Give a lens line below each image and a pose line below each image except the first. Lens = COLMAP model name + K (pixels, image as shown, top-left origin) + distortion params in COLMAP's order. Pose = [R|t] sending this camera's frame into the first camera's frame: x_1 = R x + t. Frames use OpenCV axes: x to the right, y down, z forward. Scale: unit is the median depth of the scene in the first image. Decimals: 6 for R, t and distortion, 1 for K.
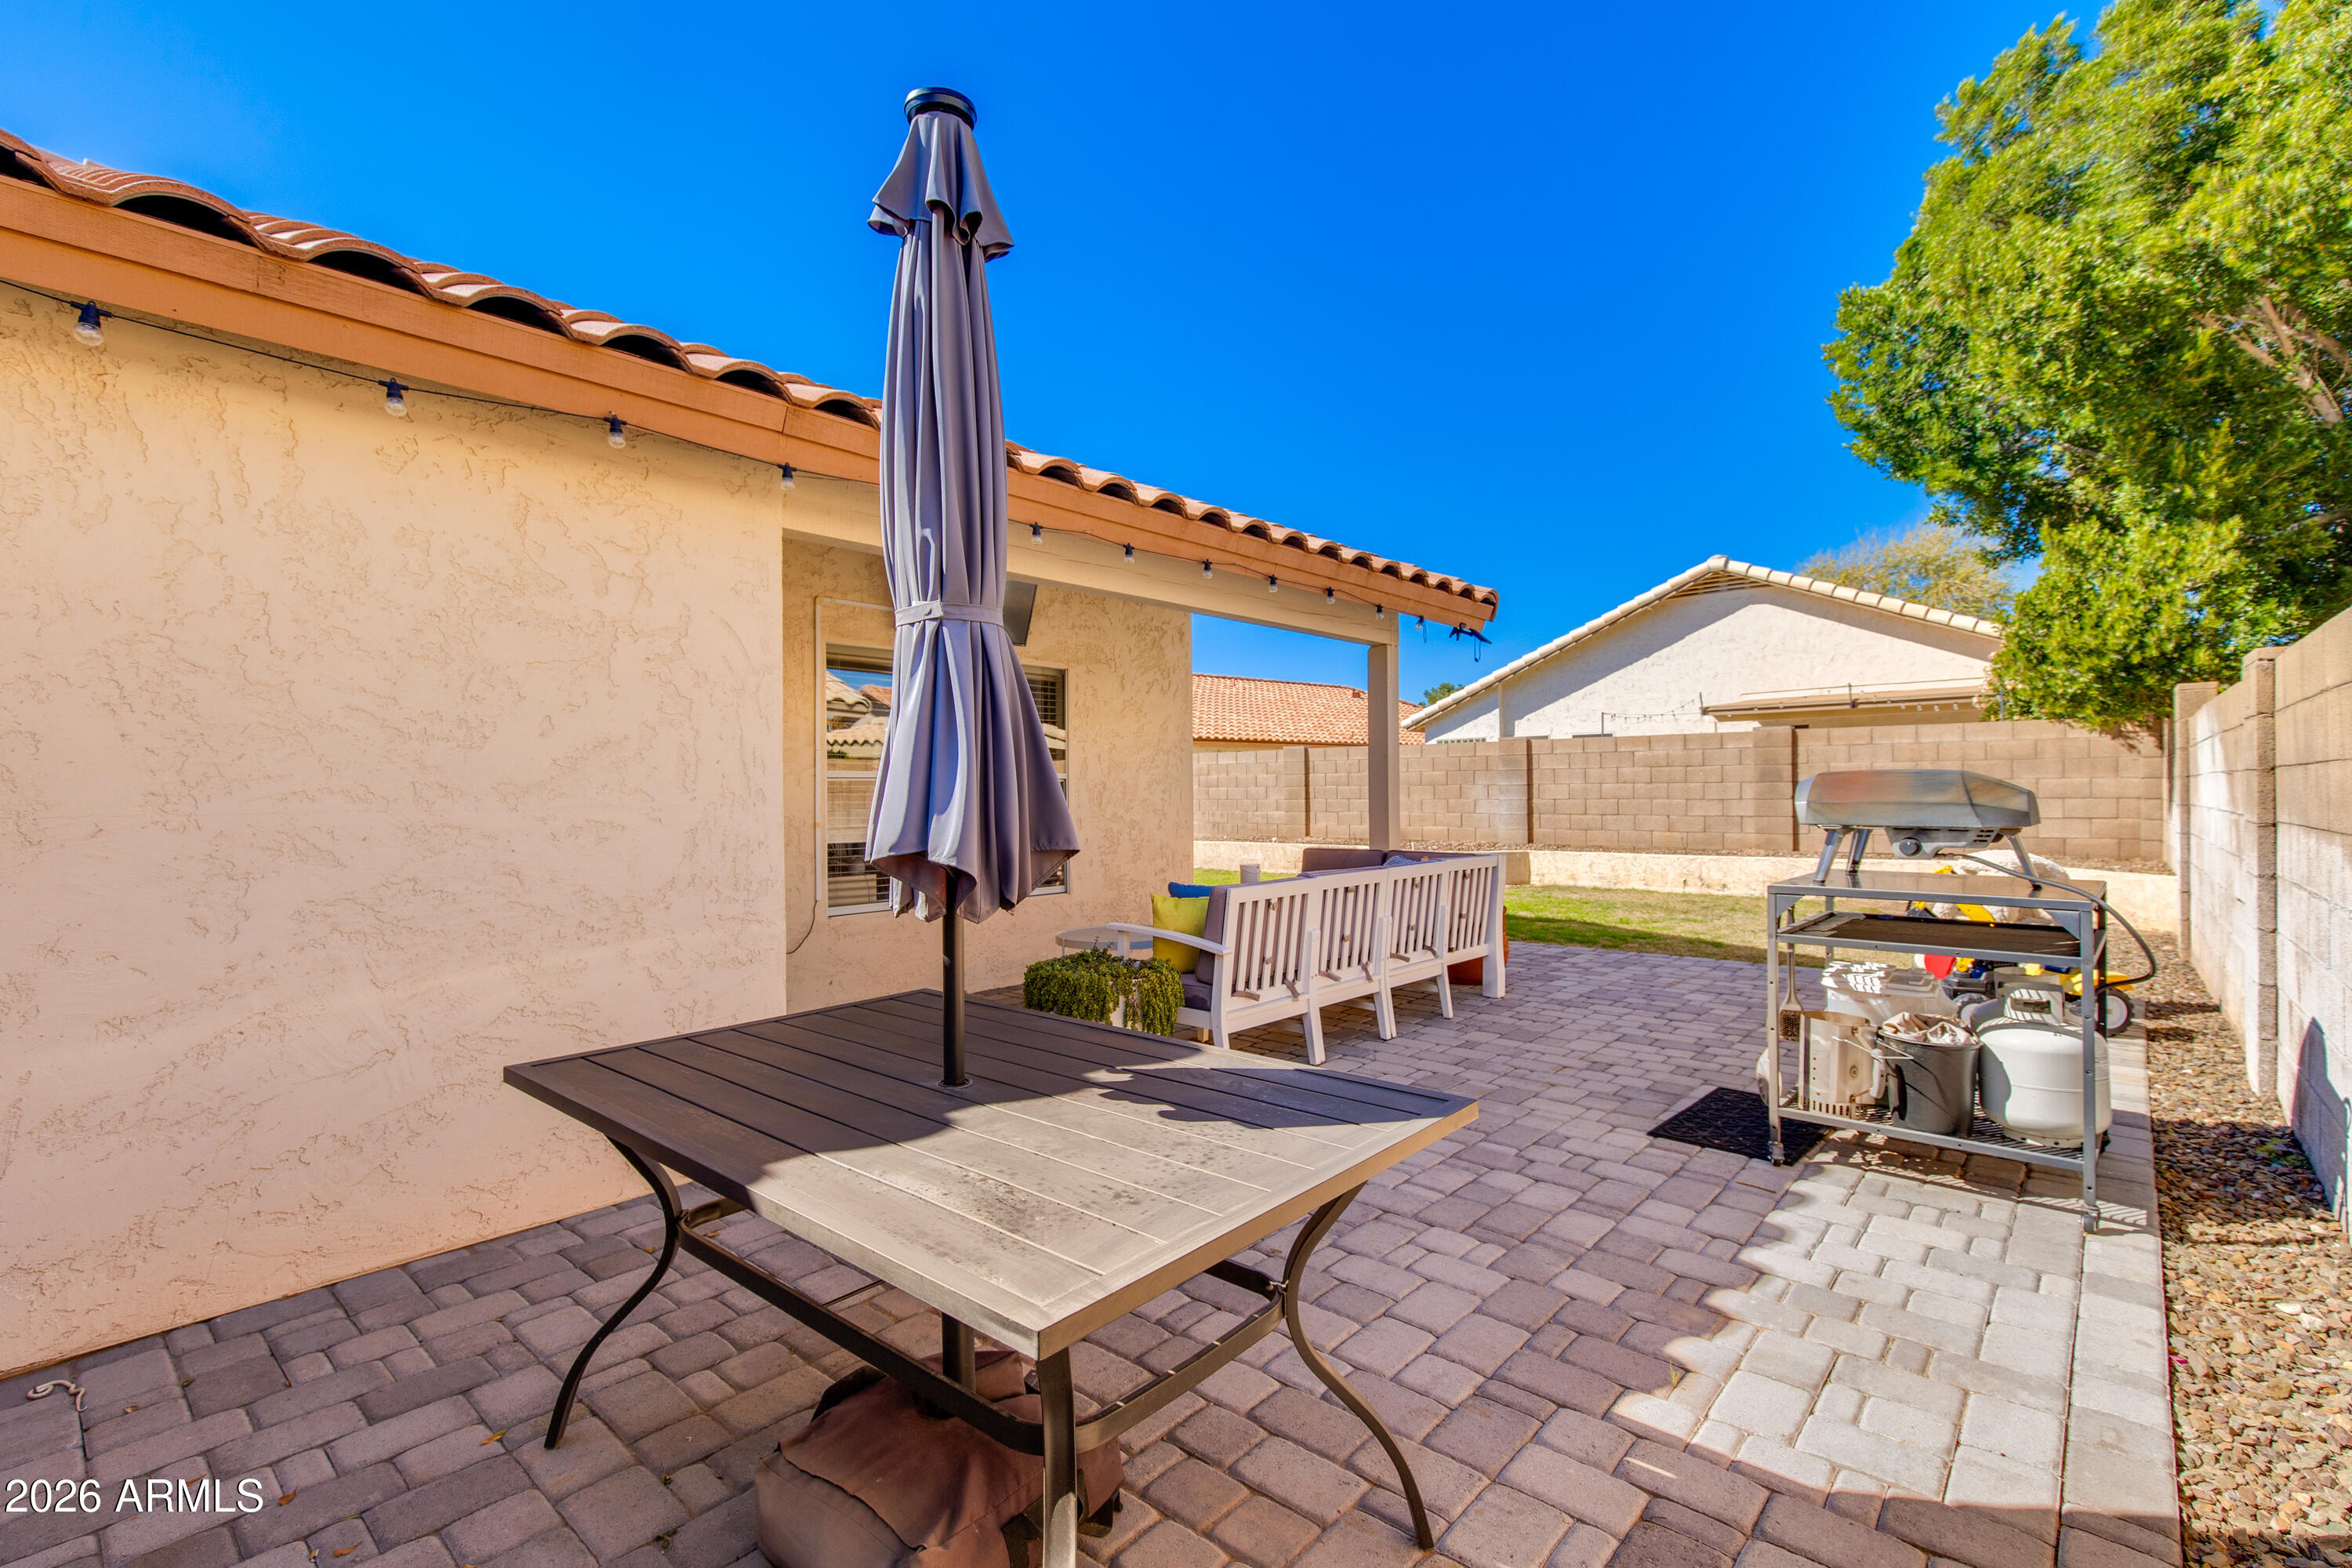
lens RADIAL K [[1069.1, 0, 1183.1], [0, 1069.1, 789.0], [0, 0, 1]] dist [0.006108, 0.000092]
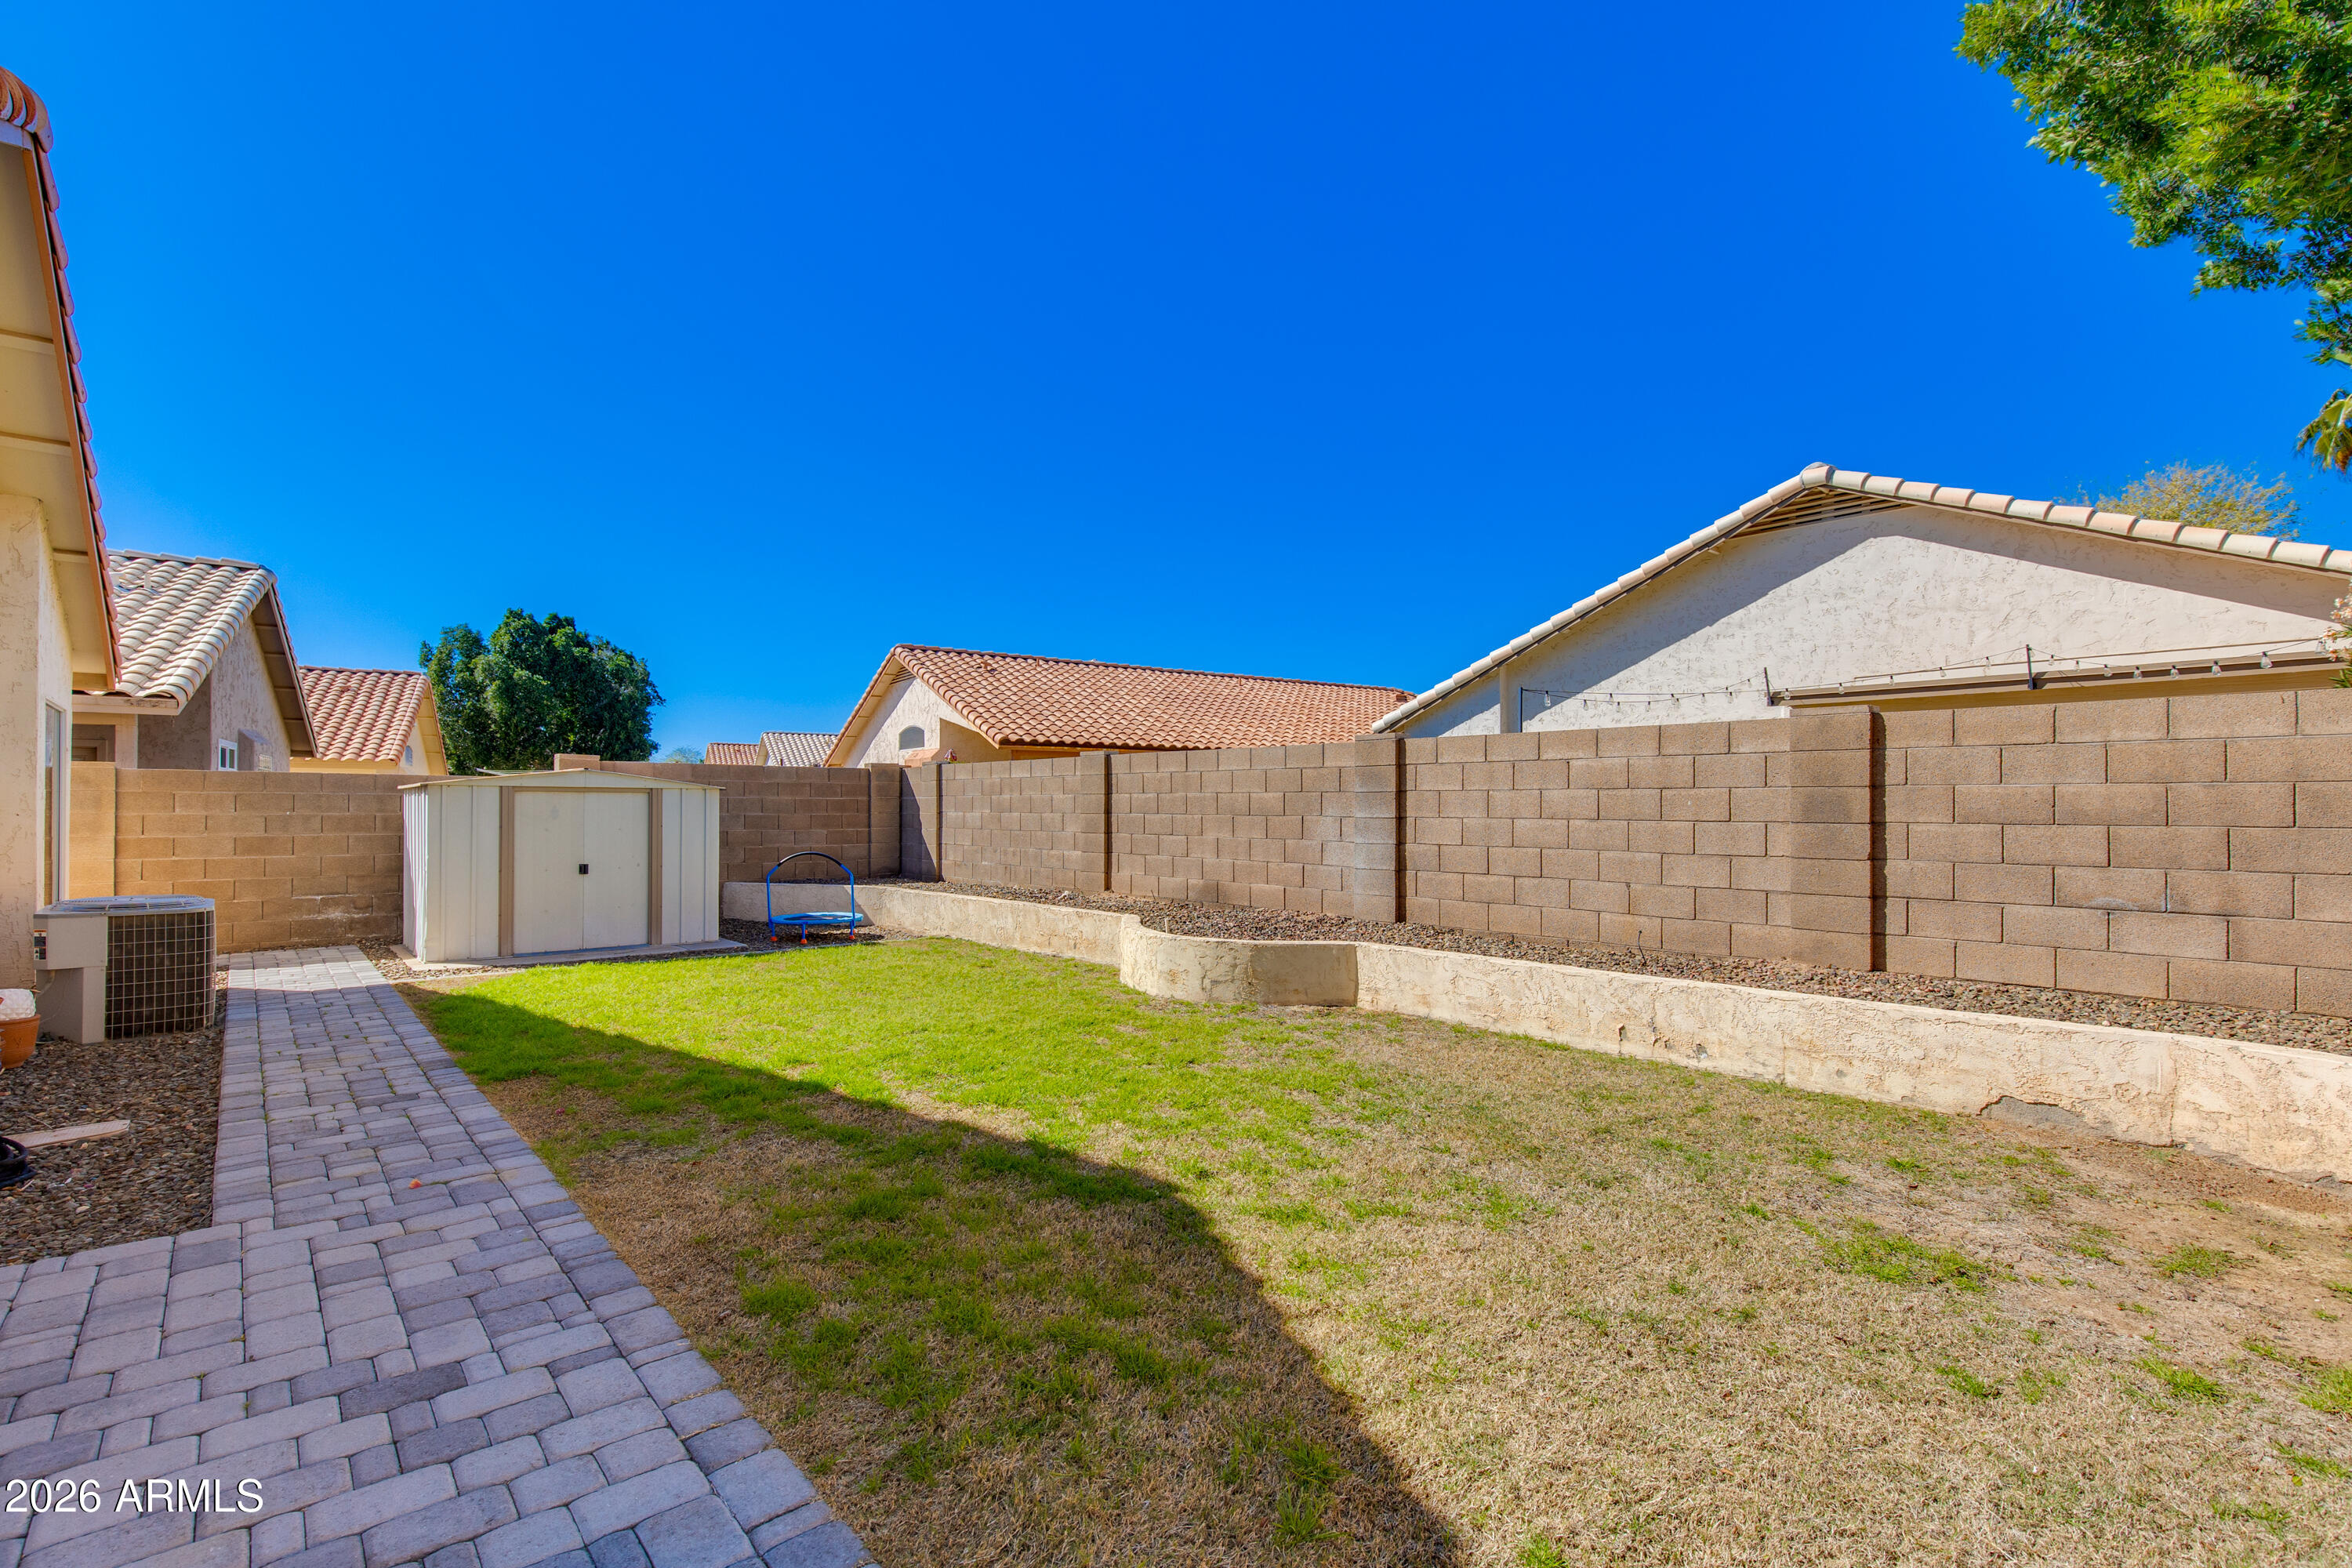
lens RADIAL K [[1073.0, 0, 1180.2], [0, 1073.0, 803.4], [0, 0, 1]] dist [0.000337, 0.000554]
pose [[0.991229, 0.012410, -0.131571, 0.299548], [-0.012630, 0.999920, -0.000840, -0.010421], [0.131550, 0.002494, 0.991306, 0.447571]]
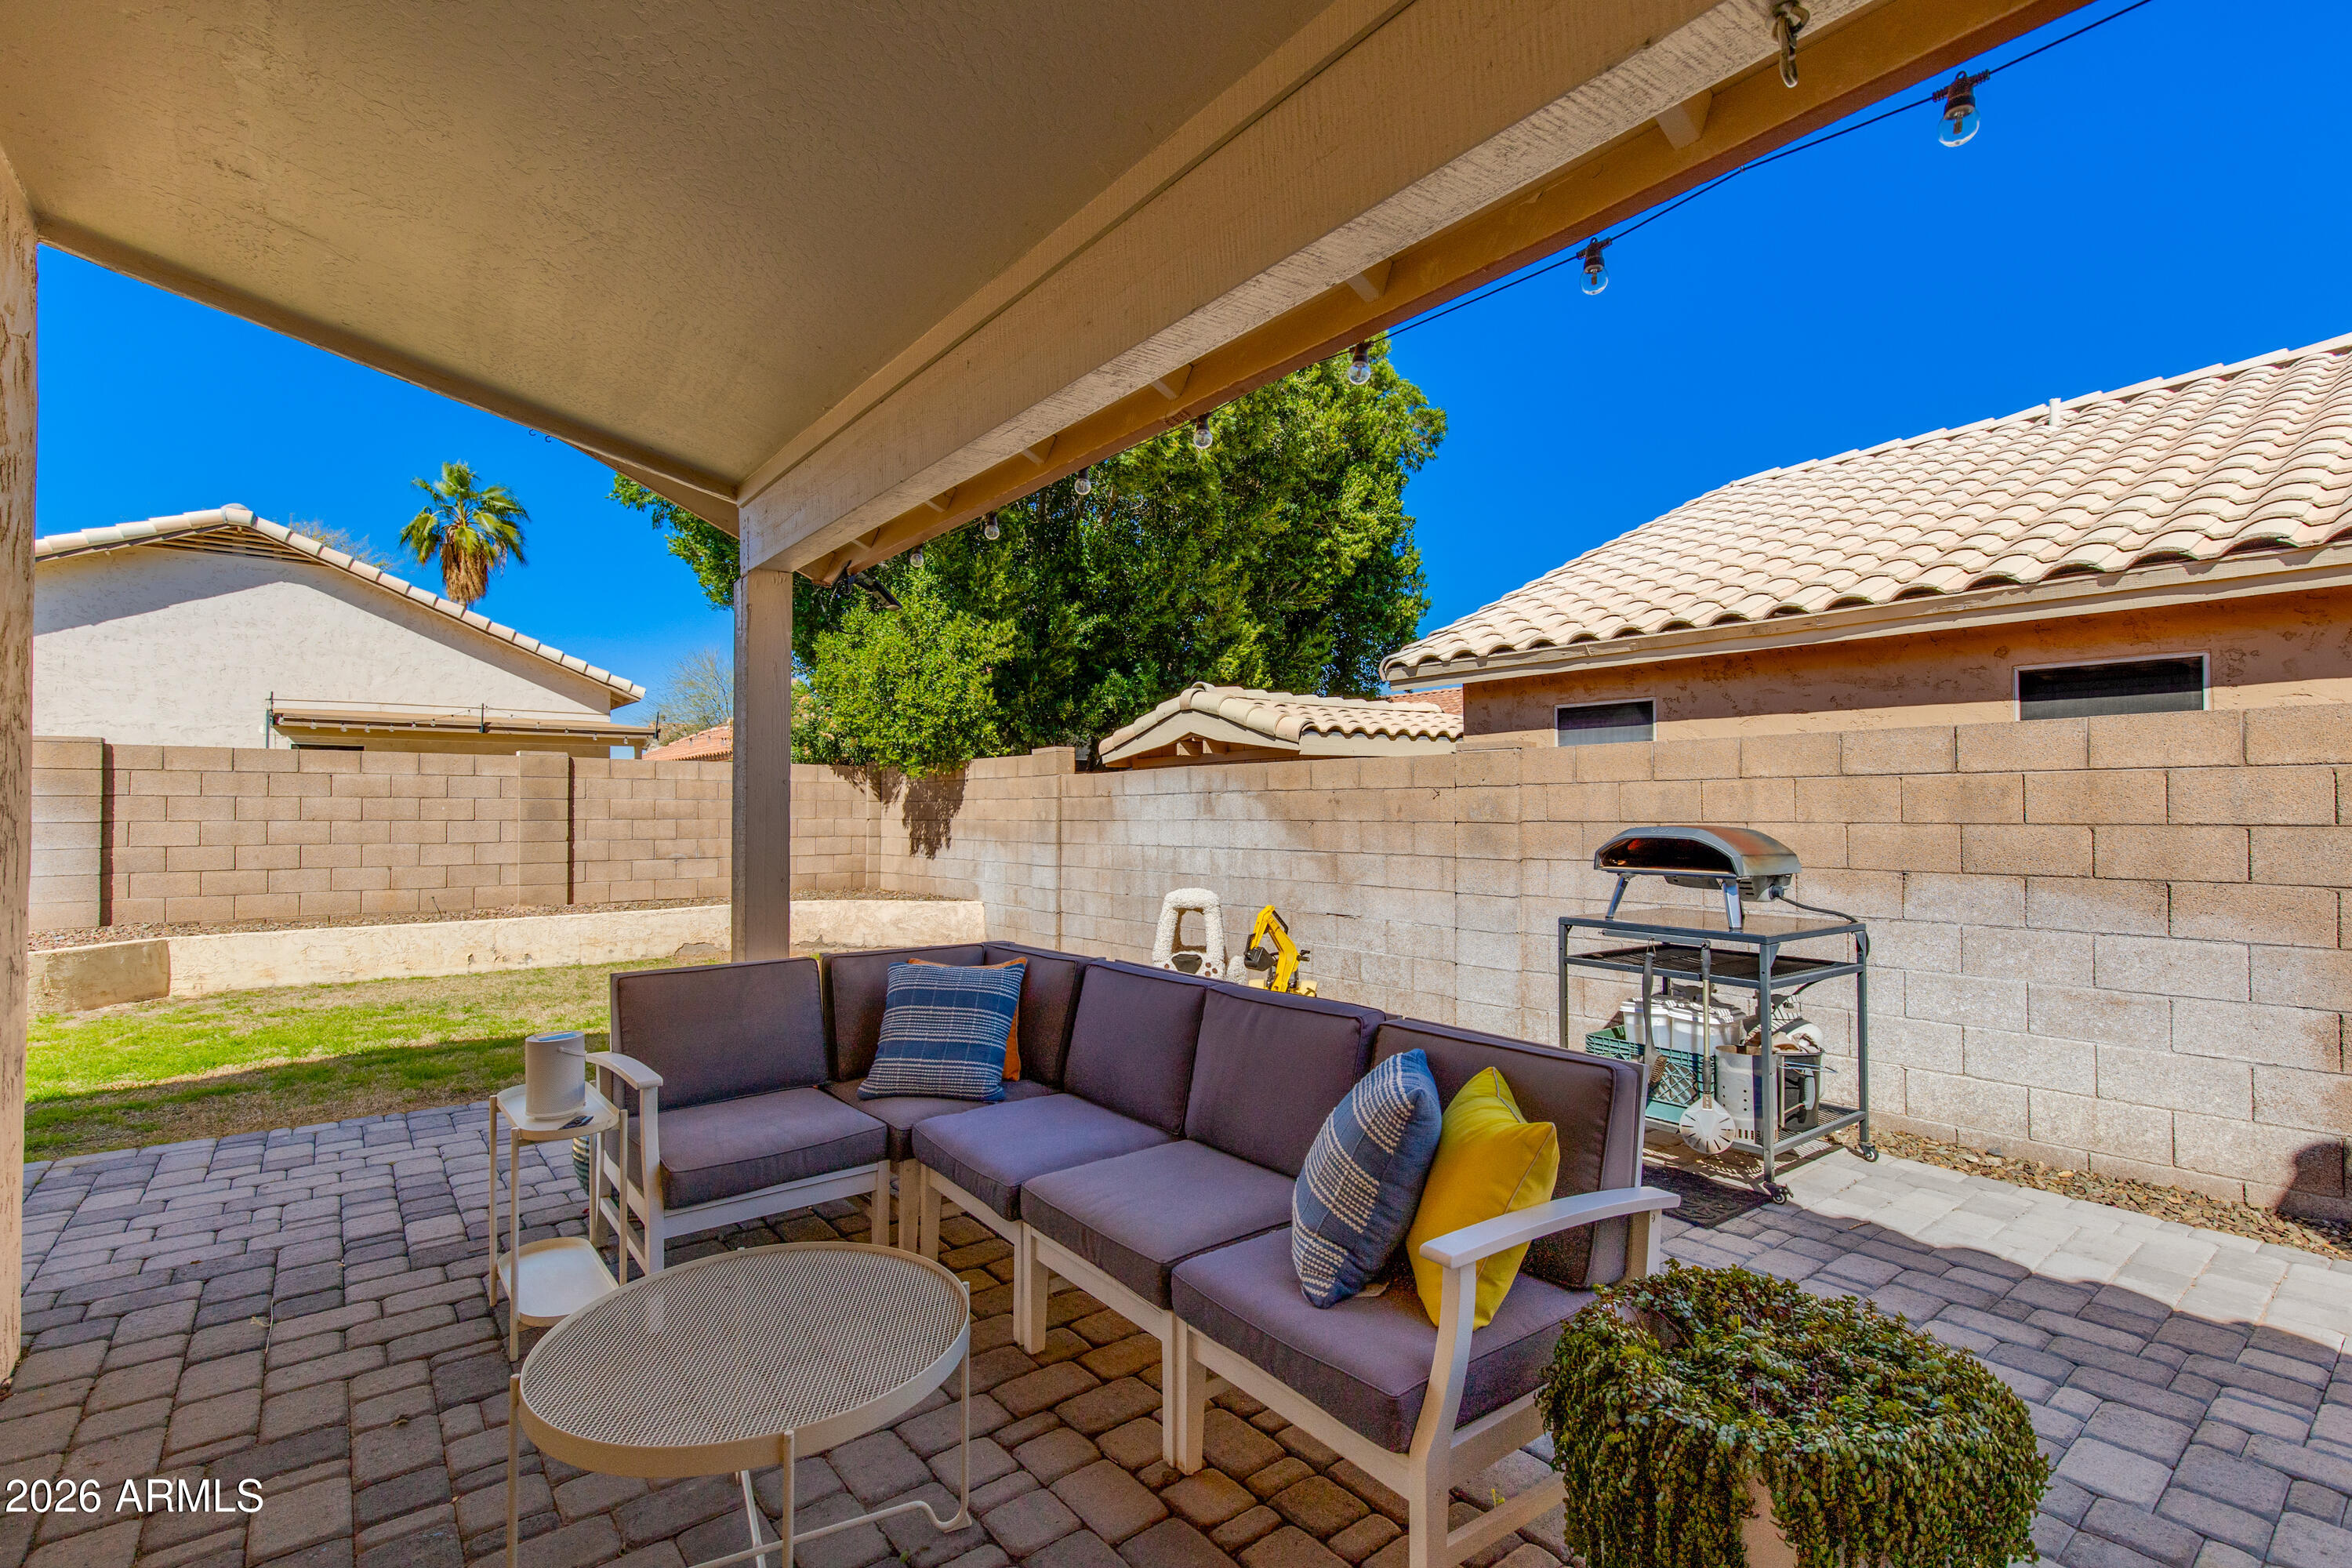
lens RADIAL K [[1069.1, 0, 1183.1], [0, 1069.1, 789.0], [0, 0, 1]] dist [0.006108, 0.000092]
pose [[0.169609, 0.031724, 0.985001, -0.153044], [-0.003218, 0.999494, -0.031637, -0.005745], [-0.985506, 0.002196, 0.169625, 0.355815]]
